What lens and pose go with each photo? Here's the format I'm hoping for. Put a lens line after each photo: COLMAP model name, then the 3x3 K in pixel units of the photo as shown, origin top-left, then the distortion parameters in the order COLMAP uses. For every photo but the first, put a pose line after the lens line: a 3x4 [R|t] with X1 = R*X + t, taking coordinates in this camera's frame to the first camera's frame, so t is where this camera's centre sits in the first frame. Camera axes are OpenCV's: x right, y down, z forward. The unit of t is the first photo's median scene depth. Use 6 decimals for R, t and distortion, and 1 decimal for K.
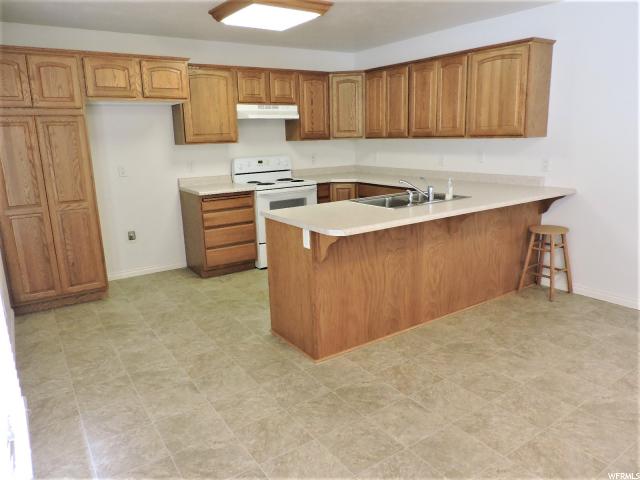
lens RADIAL K [[456.0, 0, 320.0], [0, 456.0, 240.0], [0, 0, 1]] dist [-0.019625, 0.002321]
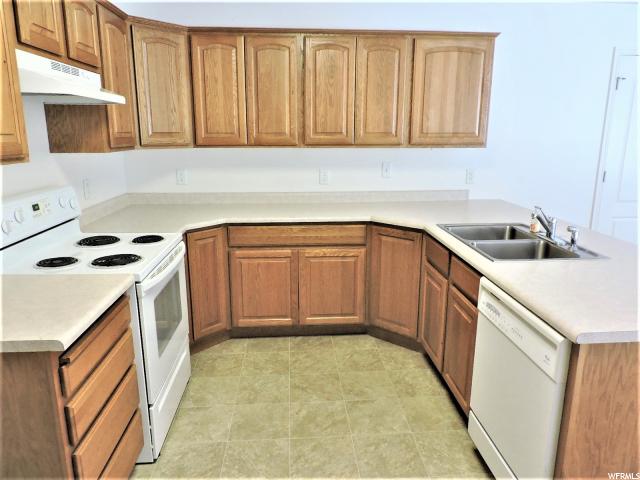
lens RADIAL K [[456.0, 0, 320.0], [0, 456.0, 240.0], [0, 0, 1]] dist [-0.019625, 0.002321]
pose [[0.504355, -0.174366, 0.845708, -0.454392], [0.179460, 0.979181, 0.094861, -0.180908], [-0.844642, 0.103927, 0.525147, 0.778180]]
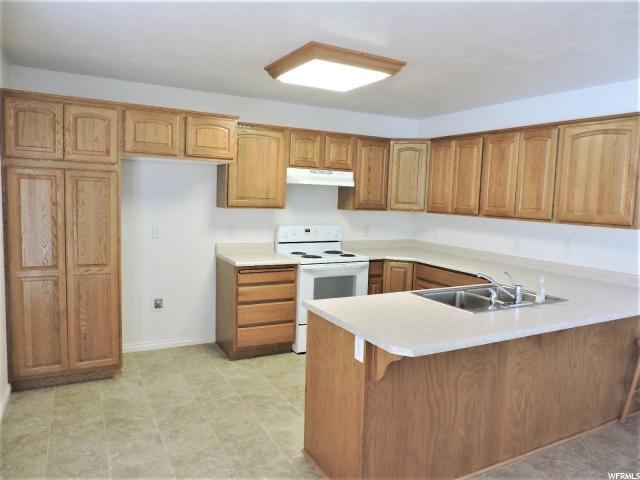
lens RADIAL K [[456.0, 0, 320.0], [0, 456.0, 240.0], [0, 0, 1]] dist [-0.019625, 0.002321]
pose [[0.992825, 0.069967, -0.096965, -0.023398], [-0.081838, 0.988849, -0.124418, -0.056883], [0.087179, 0.131461, 0.987481, 0.149728]]
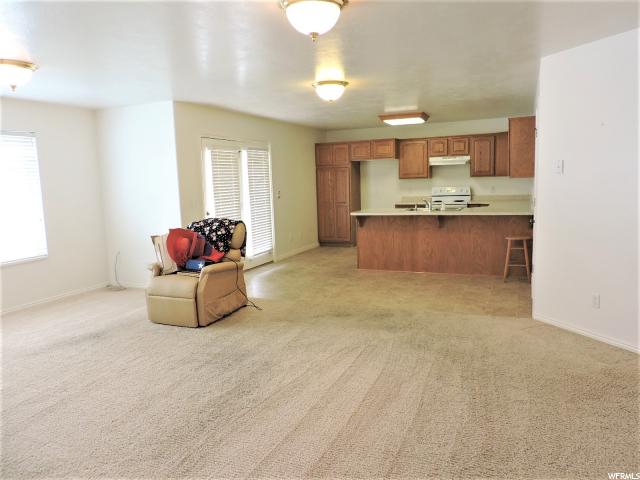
lens RADIAL K [[456.0, 0, 320.0], [0, 456.0, 240.0], [0, 0, 1]] dist [-0.019625, 0.002321]
pose [[0.528484, 0.122212, -0.840101, 1.383456], [-0.171932, 0.984485, 0.035058, 0.043810], [0.831351, 0.125913, 0.541296, -0.364276]]
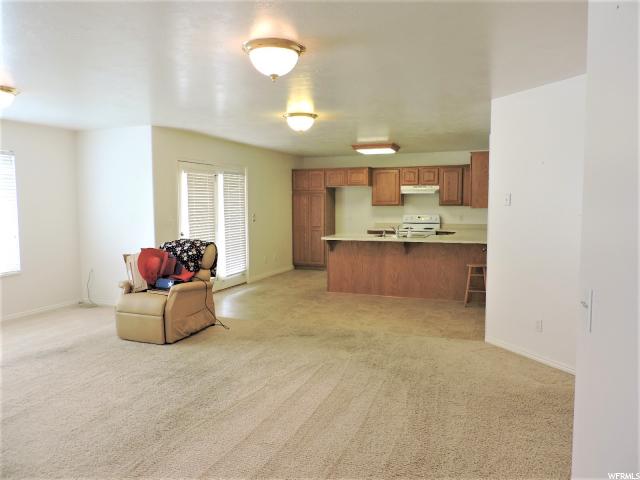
lens RADIAL K [[456.0, 0, 320.0], [0, 456.0, 240.0], [0, 0, 1]] dist [-0.019625, 0.002321]
pose [[0.557047, 0.092802, -0.825279, 1.455551], [-0.196624, 0.980221, -0.022492, 0.035593], [0.806869, 0.174799, 0.564277, -0.359756]]
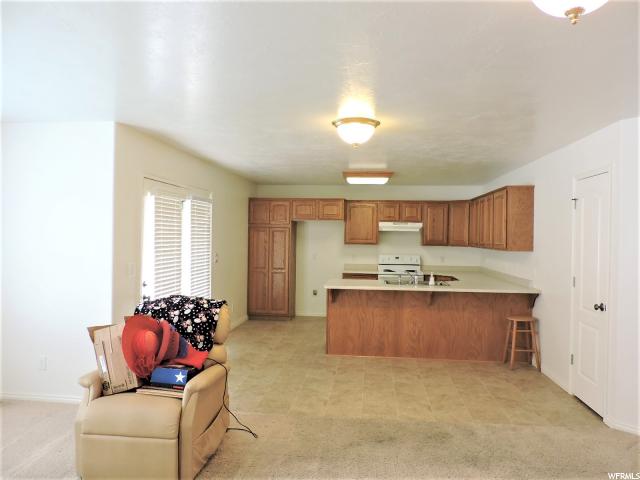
lens RADIAL K [[456.0, 0, 320.0], [0, 456.0, 240.0], [0, 0, 1]] dist [-0.019625, 0.002321]
pose [[0.756034, 0.043513, -0.653084, 0.890050], [-0.181665, 0.972536, -0.145505, 0.054272], [0.628817, 0.228650, 0.743175, -0.422506]]
